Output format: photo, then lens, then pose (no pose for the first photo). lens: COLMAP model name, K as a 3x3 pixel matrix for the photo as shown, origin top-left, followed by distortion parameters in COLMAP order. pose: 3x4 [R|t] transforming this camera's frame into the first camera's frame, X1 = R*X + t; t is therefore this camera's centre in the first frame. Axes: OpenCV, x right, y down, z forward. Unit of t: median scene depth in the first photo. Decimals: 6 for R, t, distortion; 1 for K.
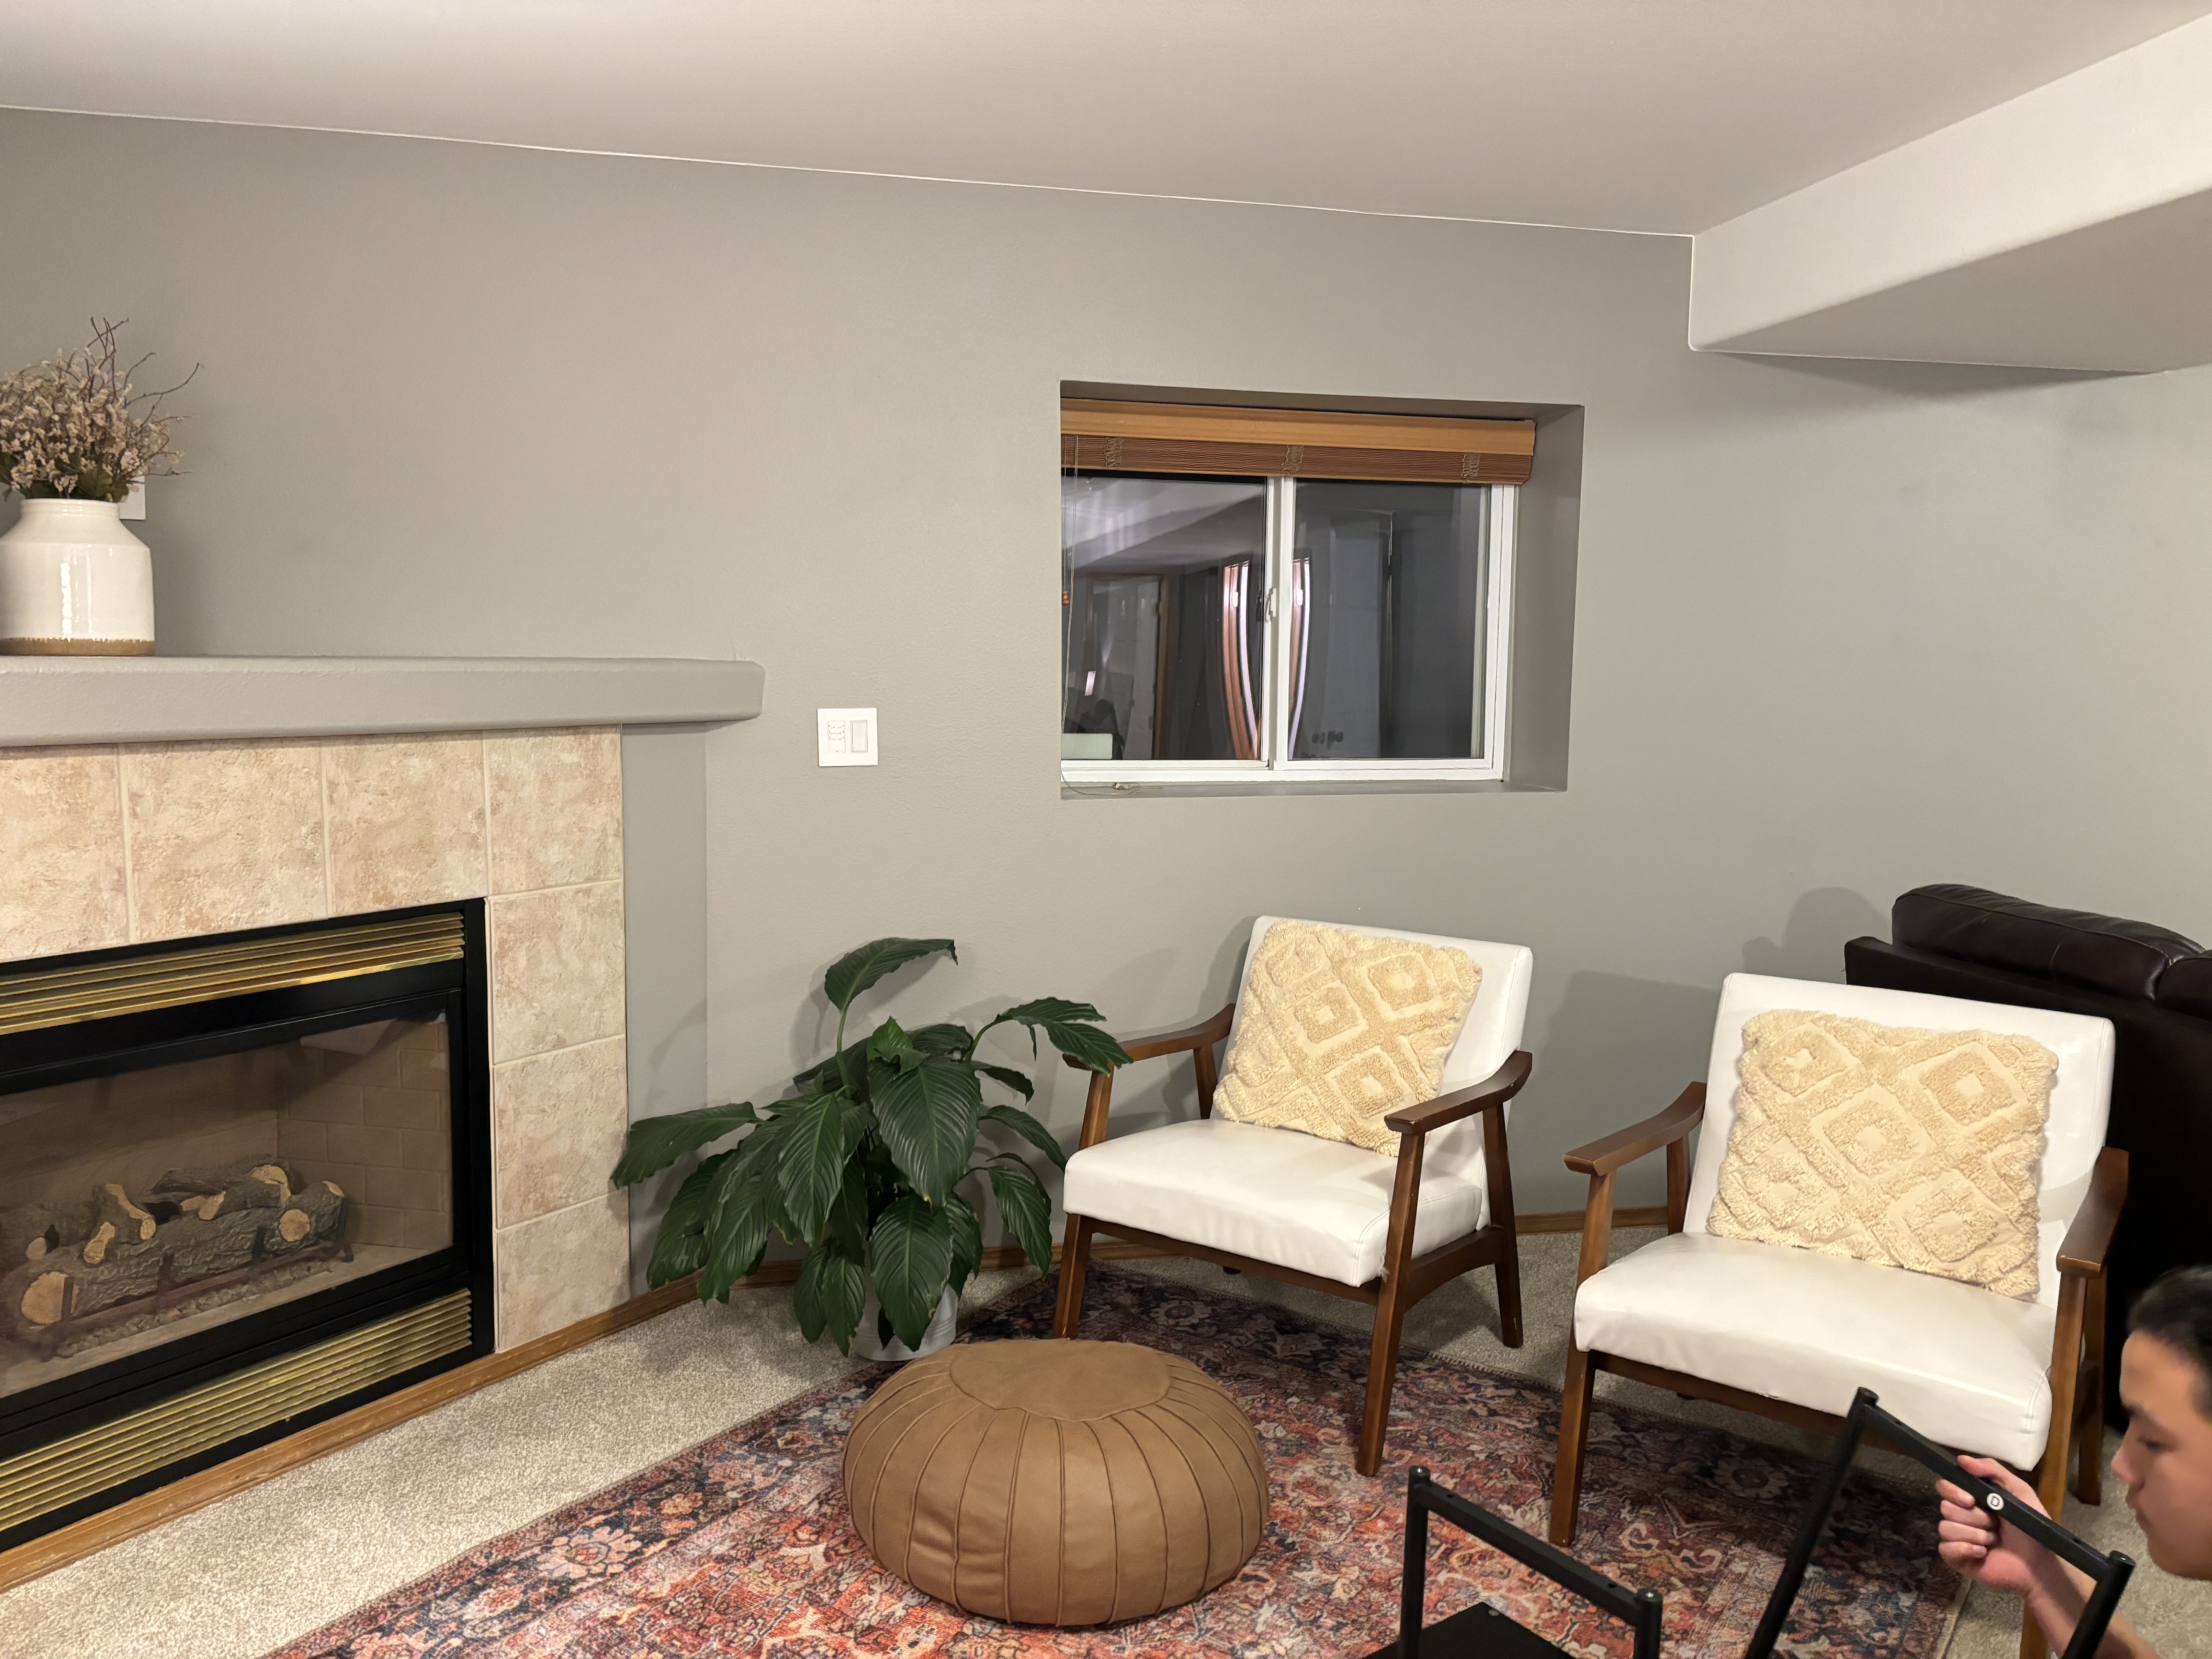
lens RADIAL K [[1672.0, 0, 1117.2], [0, 1672.0, 816.3], [0, 0, 1]] dist [-0.002958, 0.047750]
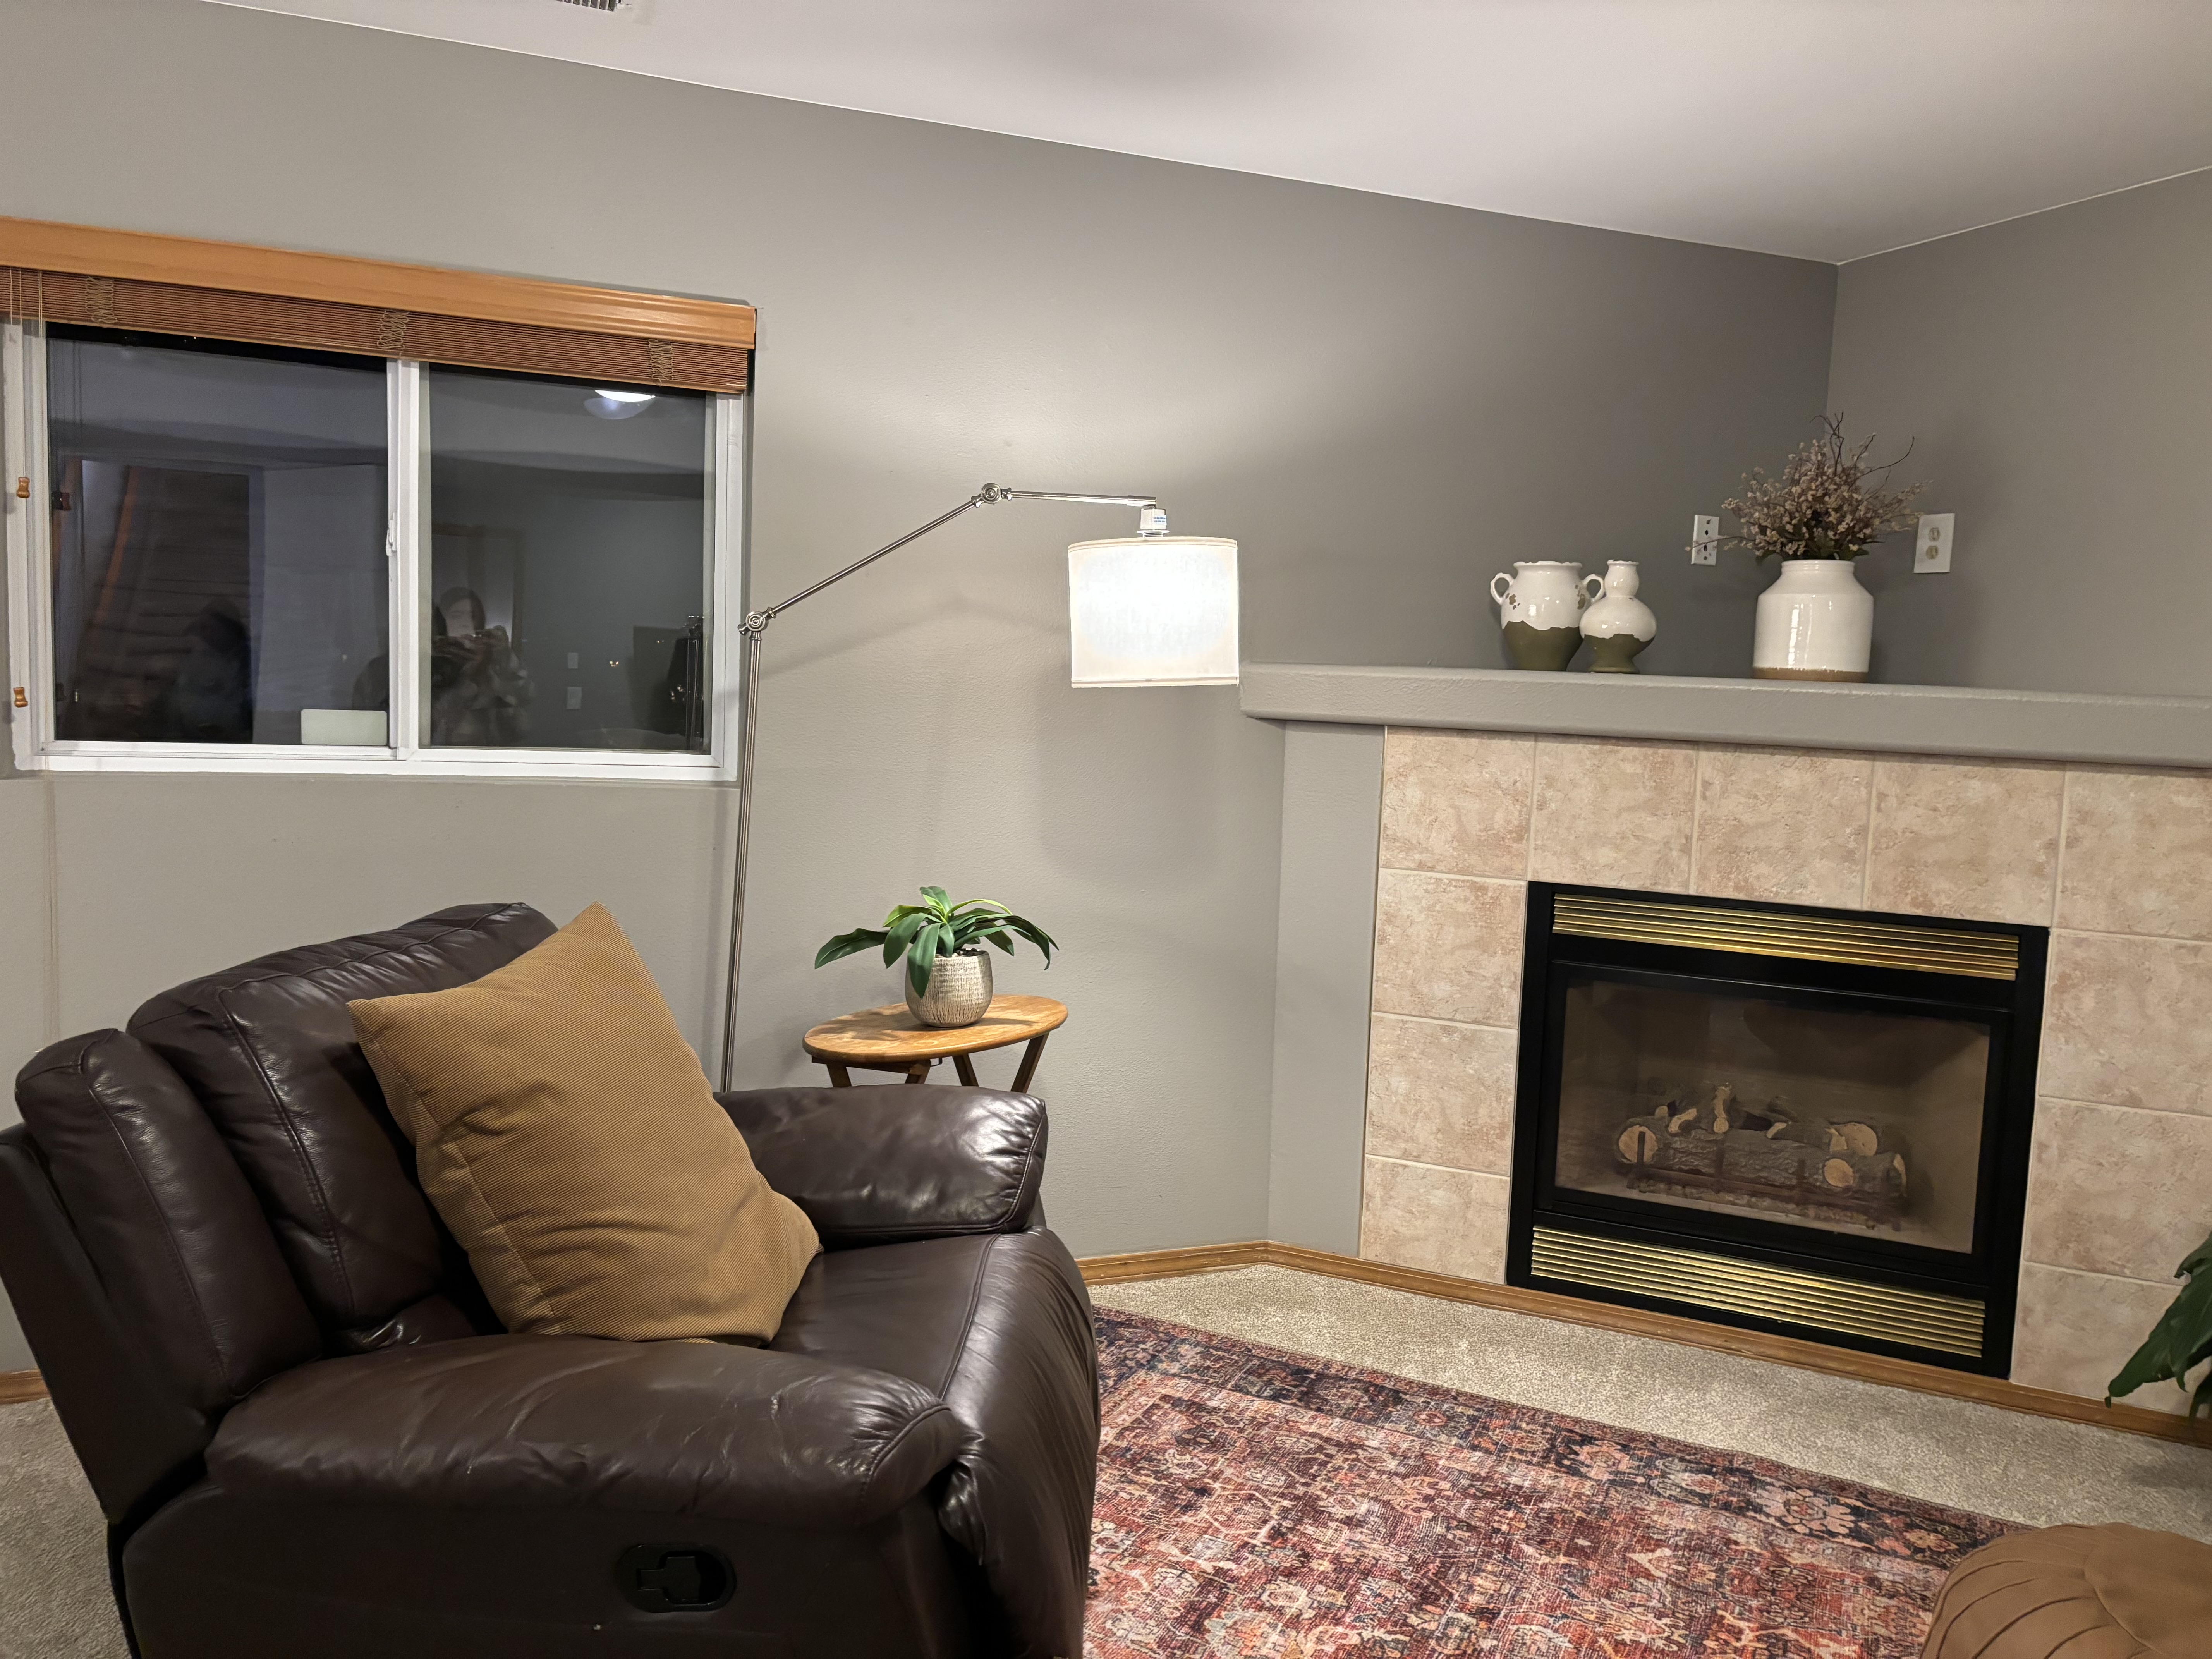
lens RADIAL K [[1672.0, 0, 1117.2], [0, 1672.0, 816.3], [0, 0, 1]] dist [-0.002958, 0.047750]
pose [[0.152232, 0.088647, -0.984361, 0.551299], [-0.134500, 0.988562, 0.068224, -0.011888], [0.979150, 0.122011, 0.162414, 0.294533]]
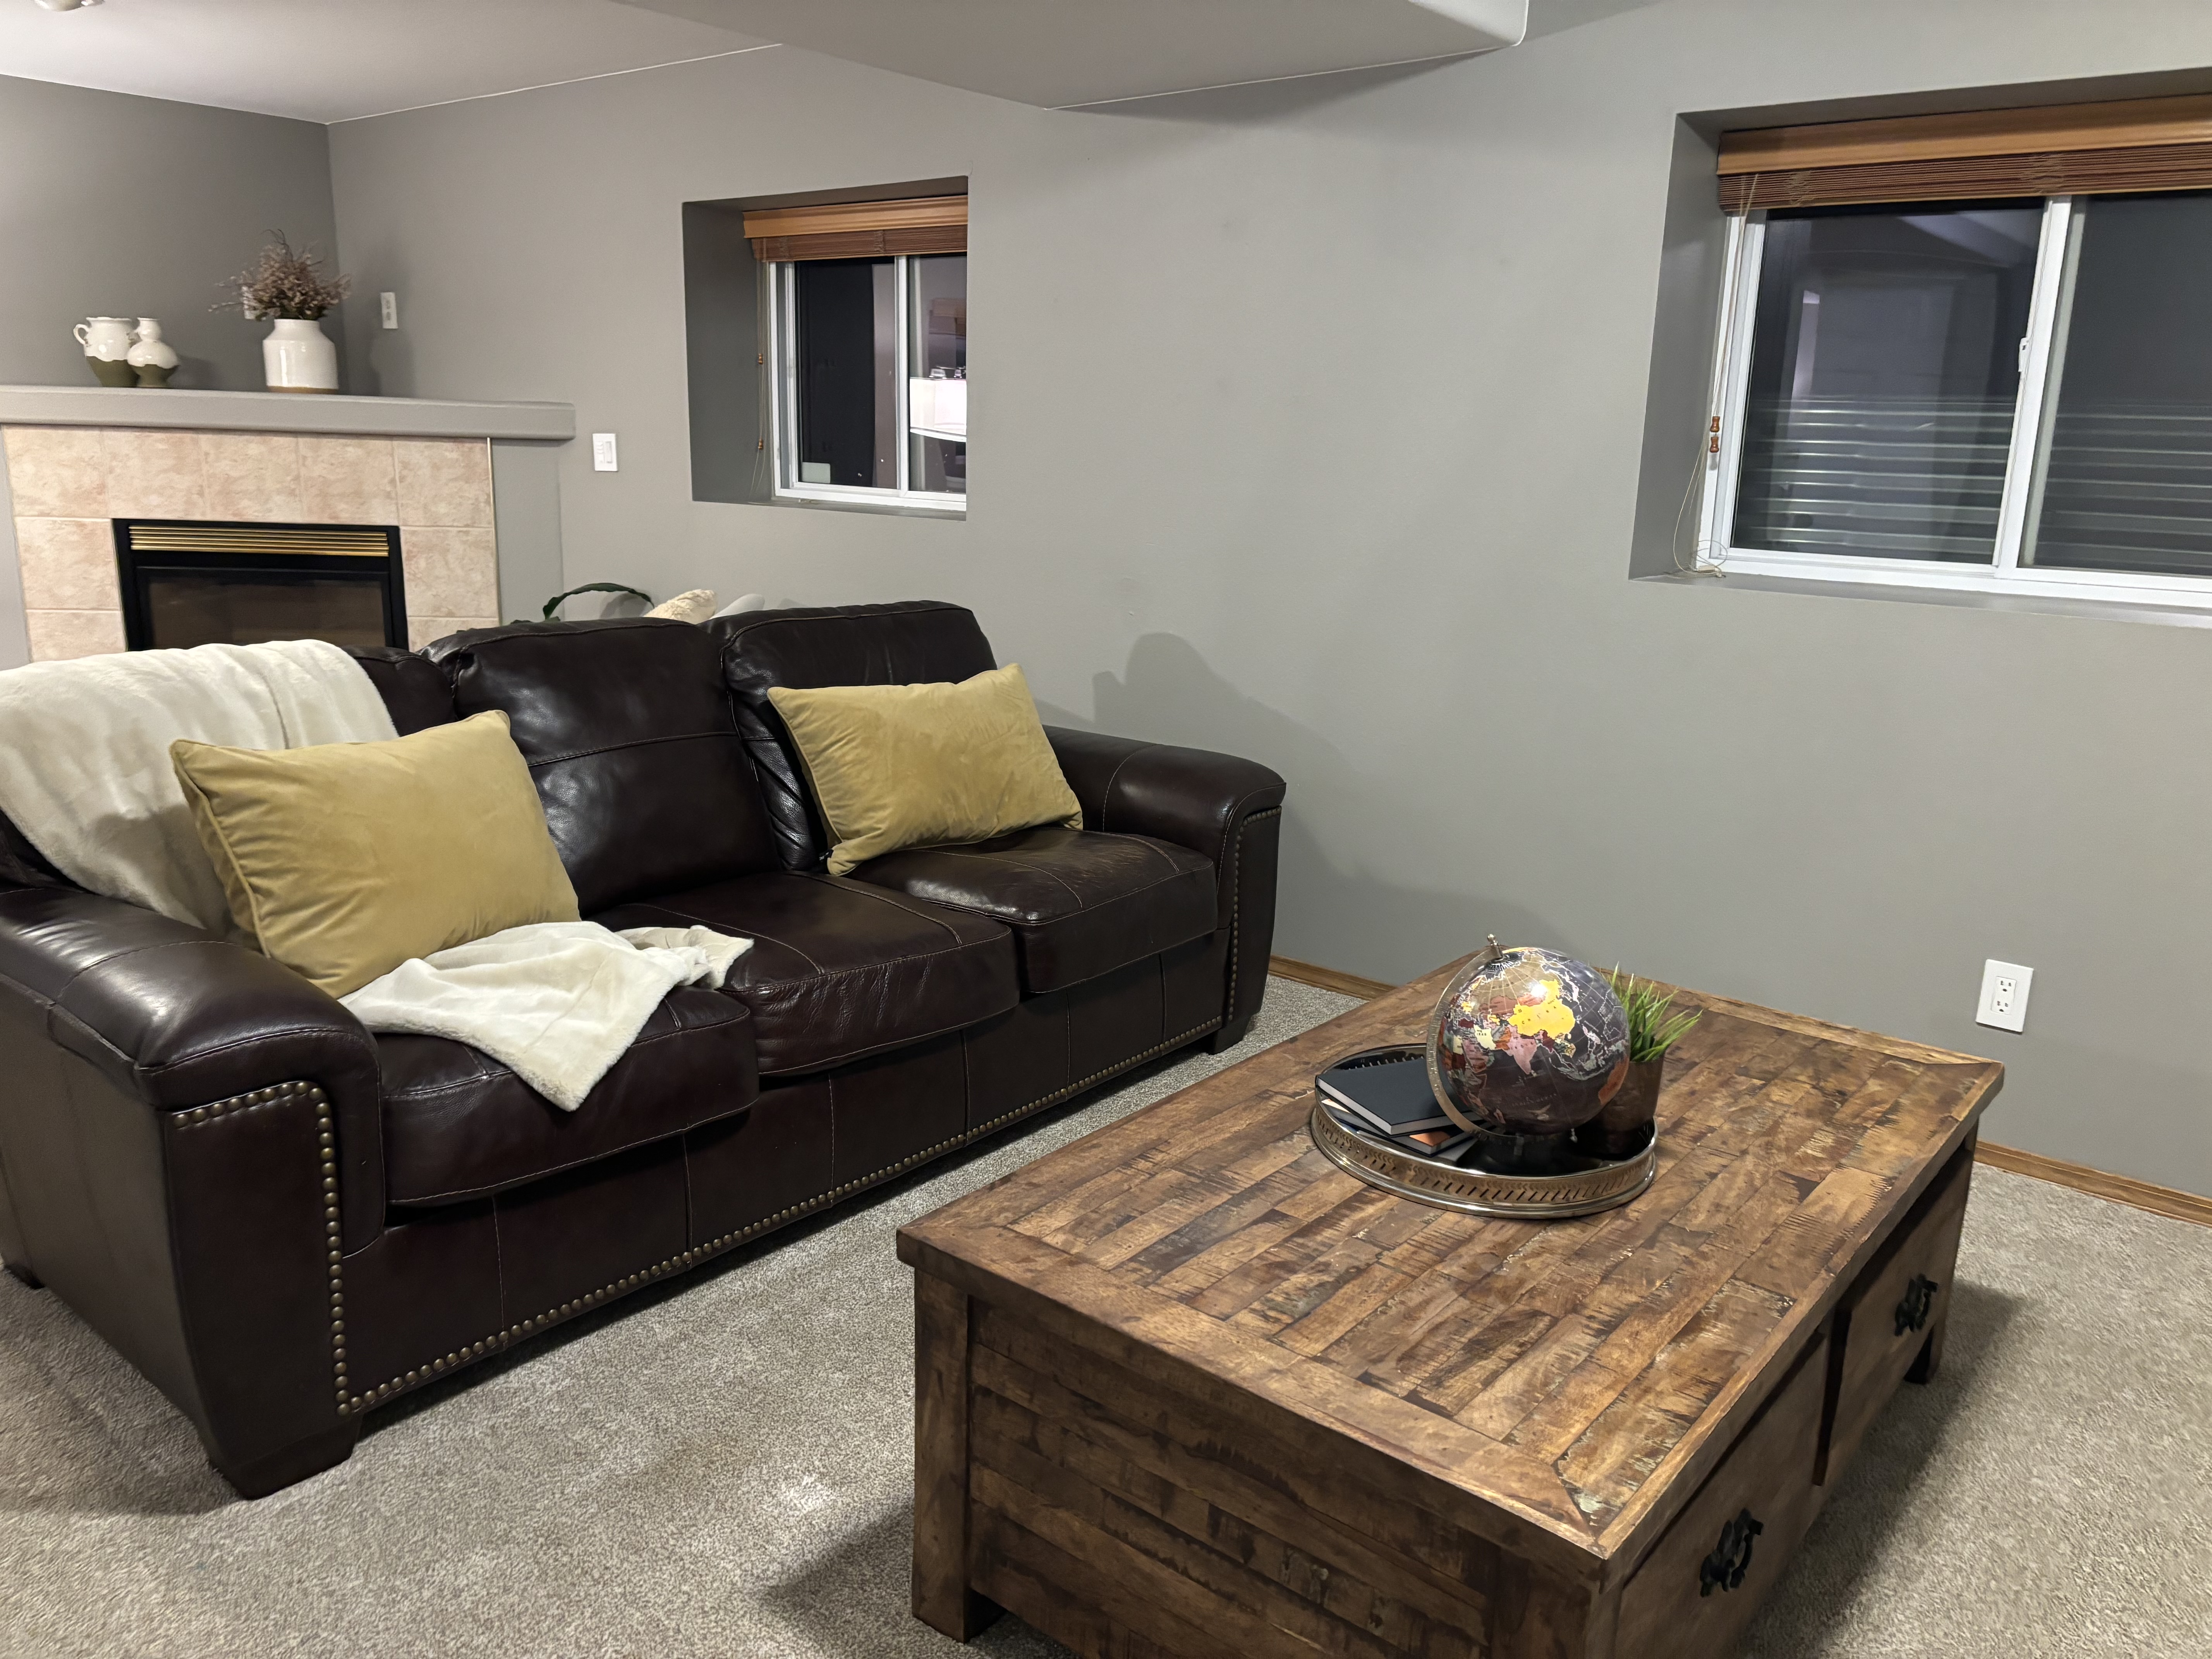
lens RADIAL K [[1672.0, 0, 1117.2], [0, 1672.0, 816.3], [0, 0, 1]] dist [-0.002958, 0.047750]
pose [[0.607889, 0.185685, -0.772005, 1.733014], [-0.098362, 0.982393, 0.158837, -0.010678], [0.787906, -0.020620, 0.615451, 0.489931]]
